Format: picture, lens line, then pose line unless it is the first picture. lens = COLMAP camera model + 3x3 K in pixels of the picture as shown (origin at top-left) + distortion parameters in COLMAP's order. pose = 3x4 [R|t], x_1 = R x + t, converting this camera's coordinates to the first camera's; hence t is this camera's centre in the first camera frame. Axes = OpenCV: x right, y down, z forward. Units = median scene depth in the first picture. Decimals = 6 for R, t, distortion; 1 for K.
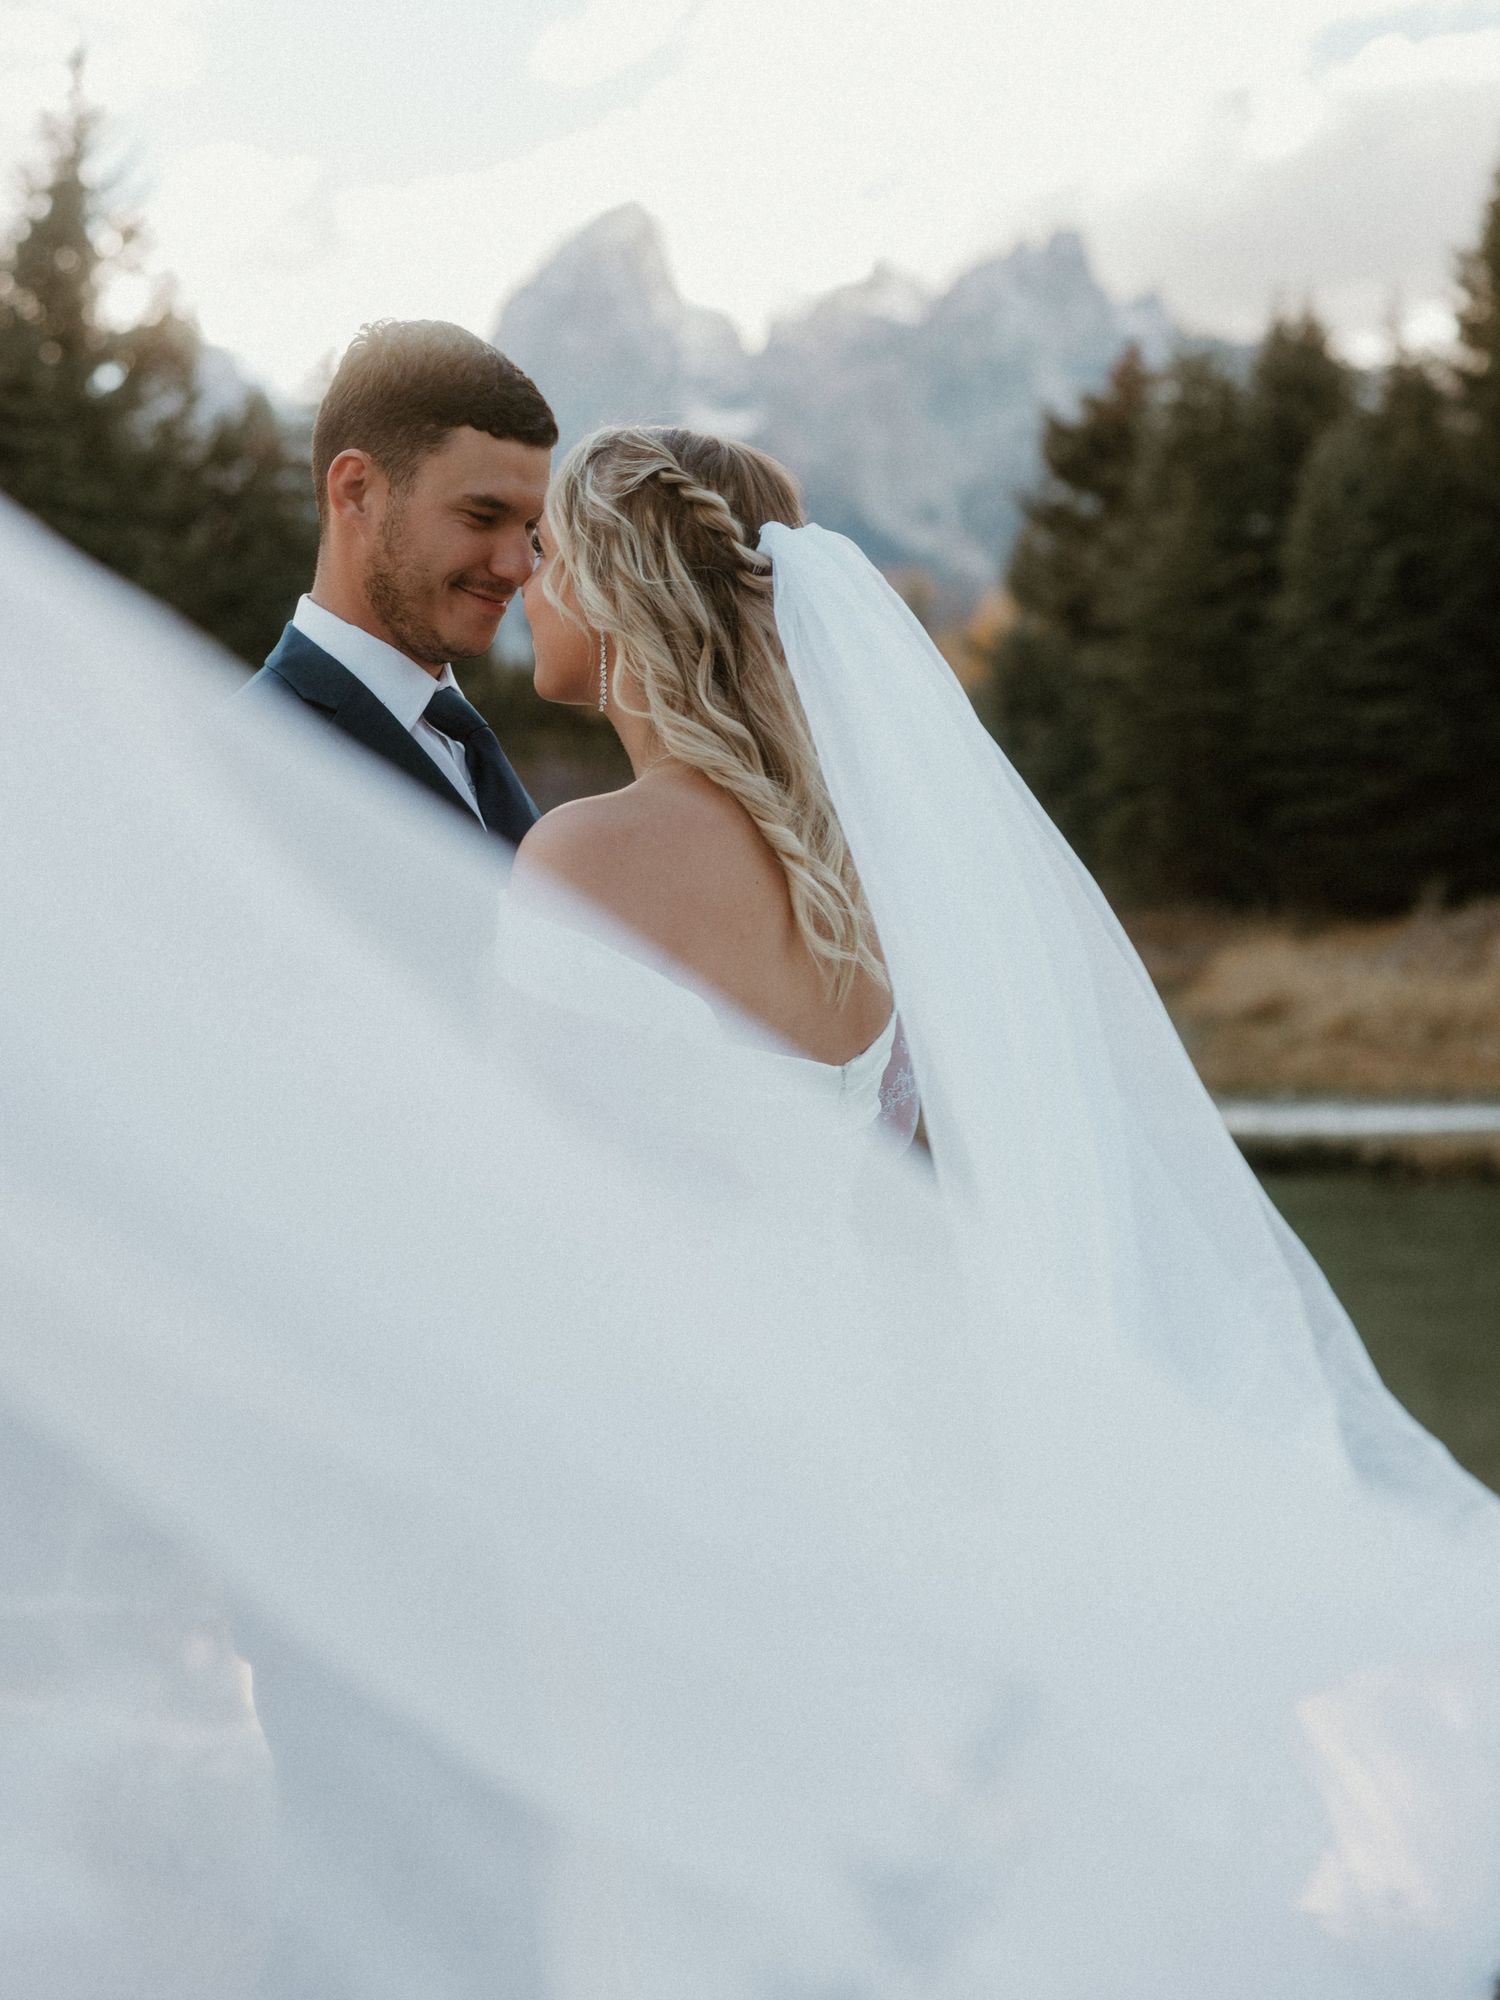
lens RADIAL K [[3240.8, 0, 750.0], [0, 3240.8, 1000.0], [0, 0, 1]] dist [0.000654, 0.057275]
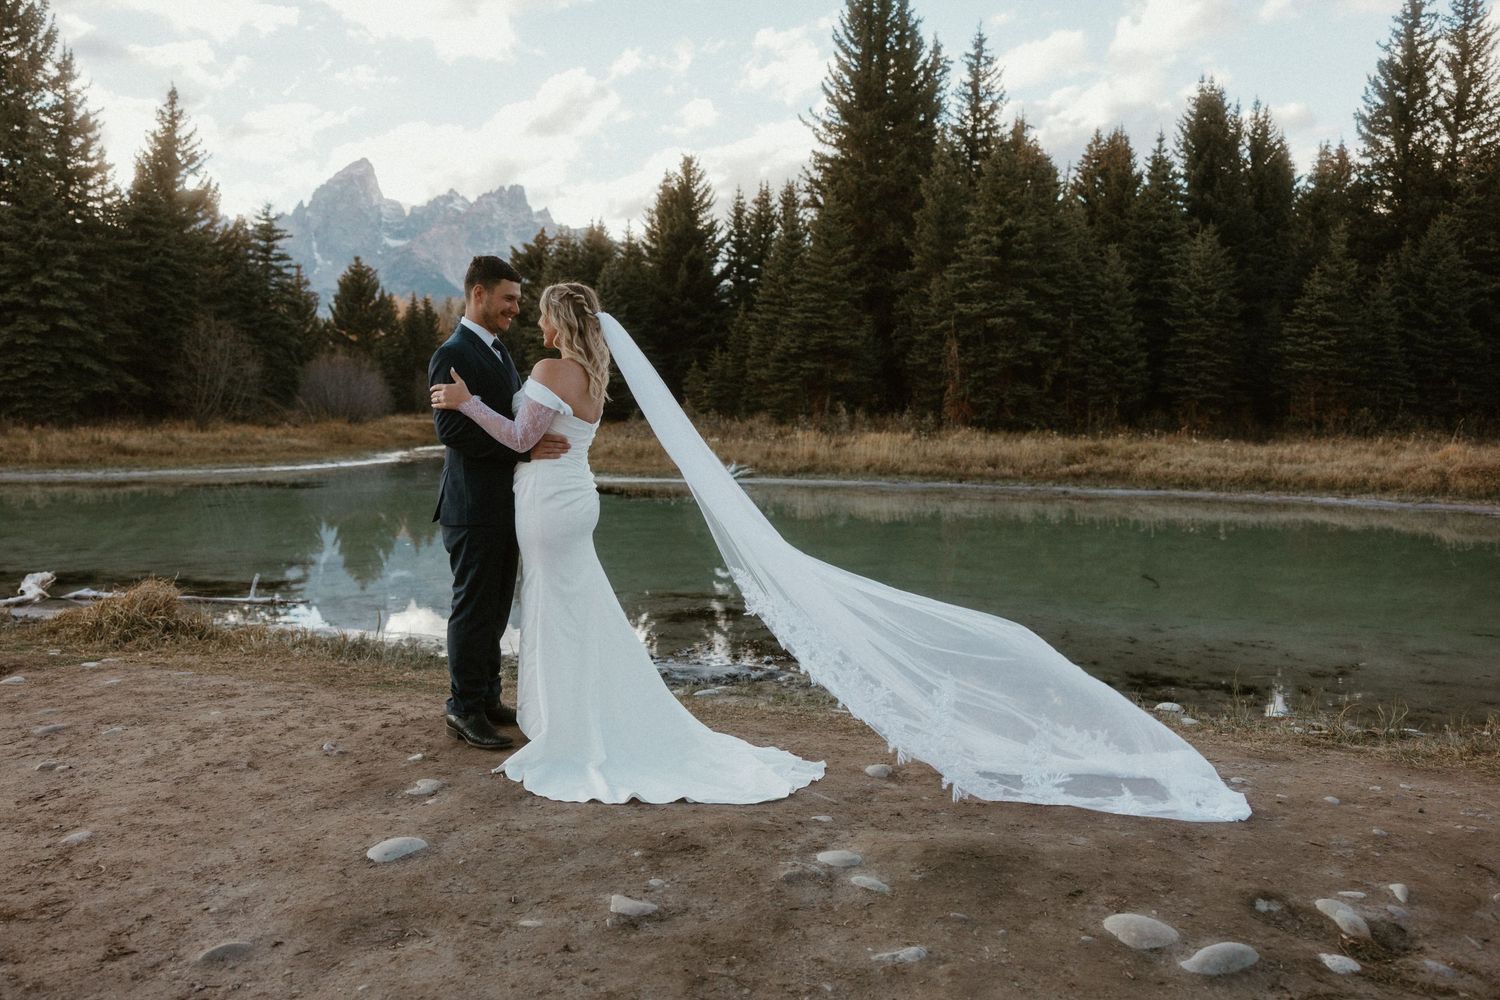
lens RADIAL K [[1223.5, 0, 750.0], [0, 1223.5, 500.0], [0, 0, 1]] dist [-0.001951, -0.002220]
pose [[0.945372, 0.022395, 0.325223, -0.067071], [-0.032413, 0.999151, 0.025415, 0.017059], [-0.324378, -0.034568, 0.945296, -0.162737]]
